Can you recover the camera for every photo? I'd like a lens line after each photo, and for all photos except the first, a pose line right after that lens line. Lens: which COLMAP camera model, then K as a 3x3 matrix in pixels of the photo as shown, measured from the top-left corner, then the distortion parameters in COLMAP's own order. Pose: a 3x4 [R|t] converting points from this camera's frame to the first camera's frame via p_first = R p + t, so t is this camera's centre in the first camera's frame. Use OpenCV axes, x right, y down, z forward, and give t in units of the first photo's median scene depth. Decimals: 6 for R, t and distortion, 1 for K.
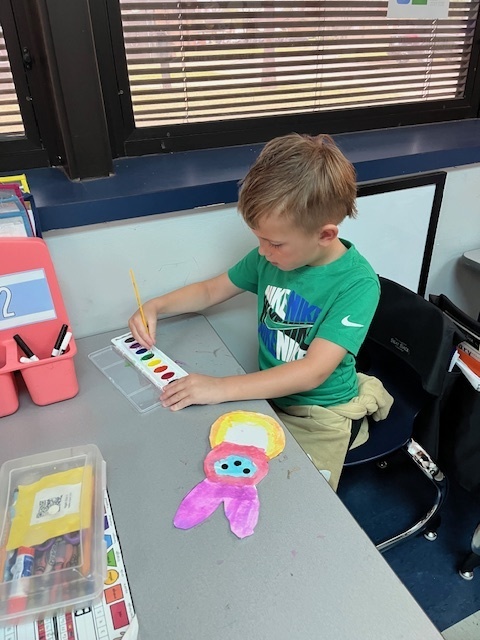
lens RADIAL K [[502.3, 0, 237.3], [0, 502.3, 336.7], [0, 0, 1]] dist [-0.038493, -0.004018]
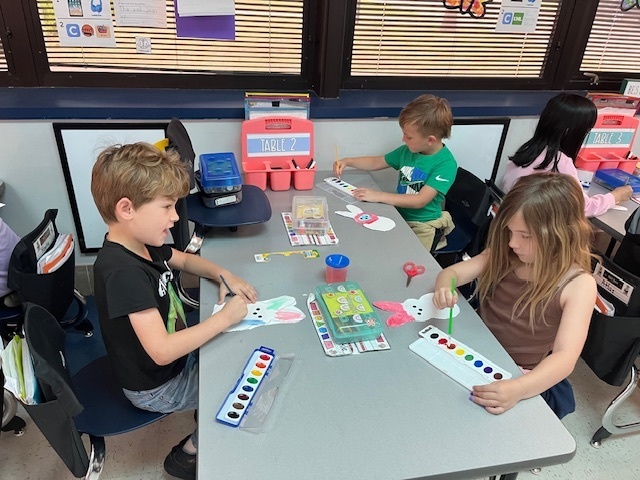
lens RADIAL K [[502.3, 0, 320.0], [0, 502.3, 240.0], [0, 0, 1]] dist [-0.038493, -0.004018]
pose [[0.977242, 0.165272, -0.132975, 0.050661], [-0.169907, 0.985163, -0.024219, 0.309884], [0.127000, 0.046261, 0.990823, -1.007710]]
